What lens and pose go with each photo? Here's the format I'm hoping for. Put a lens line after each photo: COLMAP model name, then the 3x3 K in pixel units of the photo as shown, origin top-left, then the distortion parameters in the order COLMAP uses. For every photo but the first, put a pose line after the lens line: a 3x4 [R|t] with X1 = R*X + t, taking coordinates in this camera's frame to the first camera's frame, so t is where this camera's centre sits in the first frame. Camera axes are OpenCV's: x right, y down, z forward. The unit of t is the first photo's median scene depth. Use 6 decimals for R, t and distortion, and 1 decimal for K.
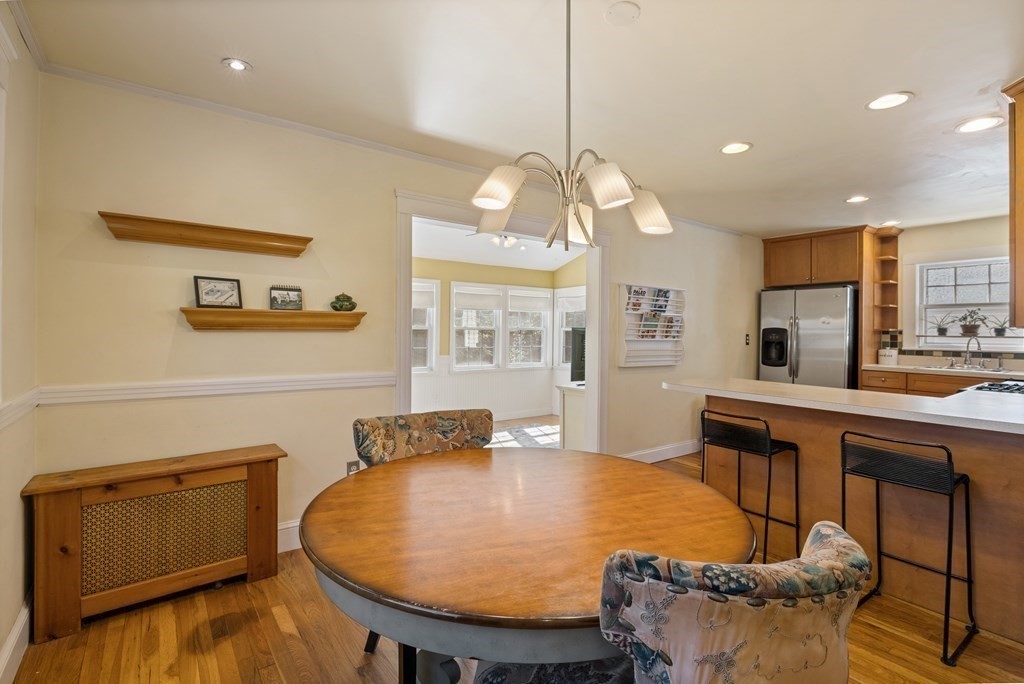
lens RADIAL K [[480.7, 0, 512.6], [0, 480.7, 335.7], [0, 0, 1]] dist [-0.010632, 0.002940]
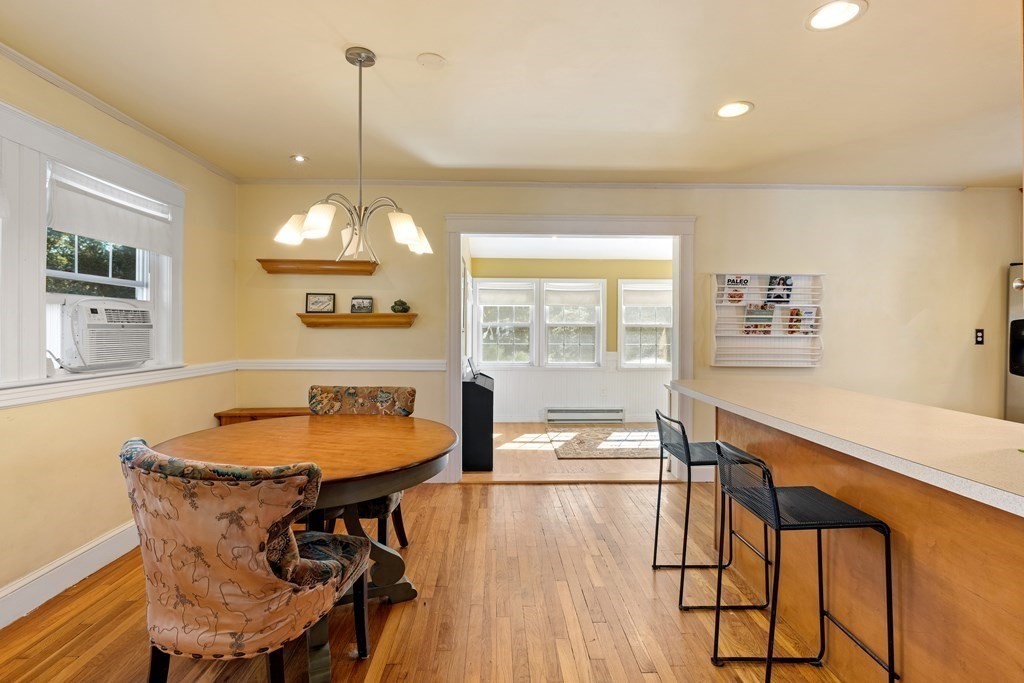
lens RADIAL K [[480.7, 0, 506.4], [0, 480.7, 334.0], [0, 0, 1]] dist [-0.010632, 0.002940]
pose [[0.820523, -0.000692, -0.571613, 0.403088], [0.000133, 0.999999, -0.001019, 0.005904], [0.571613, 0.000760, 0.820523, 0.044090]]
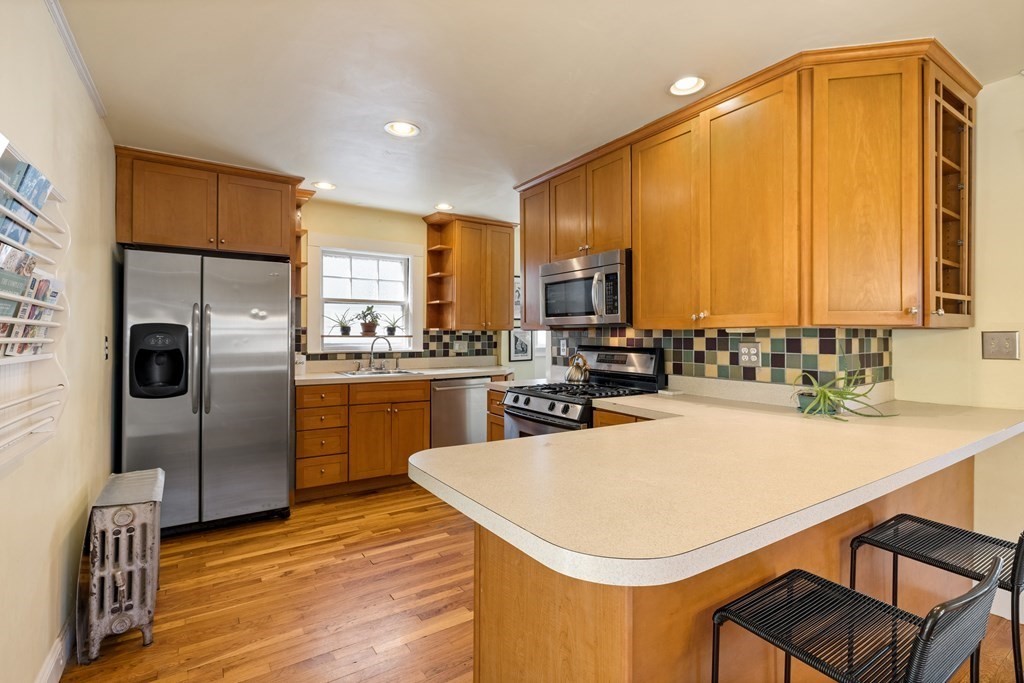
lens RADIAL K [[480.7, 0, 512.1], [0, 480.7, 334.5], [0, 0, 1]] dist [-0.010632, 0.002940]
pose [[0.050138, -0.010992, 0.998682, 0.057304], [0.007345, 0.999916, 0.010637, -0.009556], [-0.998715, 0.006802, 0.050215, 0.727209]]
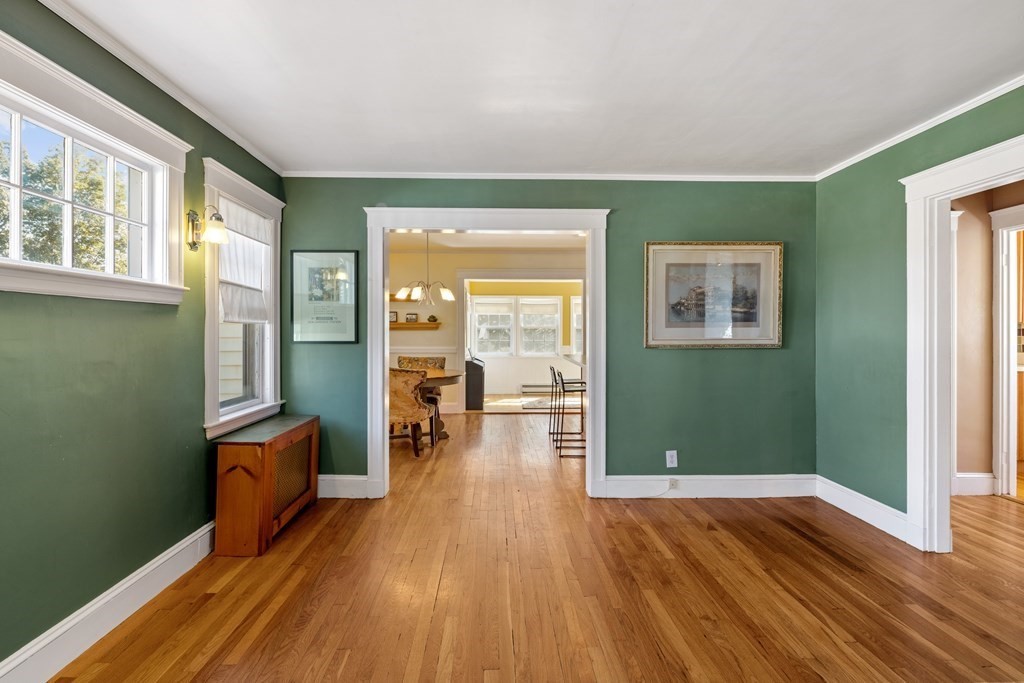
lens RADIAL K [[480.7, 0, 504.5], [0, 480.7, 332.8], [0, 0, 1]] dist [-0.010632, 0.002940]
pose [[0.820742, -0.006530, -0.571262, 0.857125], [0.003814, 0.999975, -0.005951, 0.013462], [0.571287, 0.002705, 0.820746, -0.520965]]
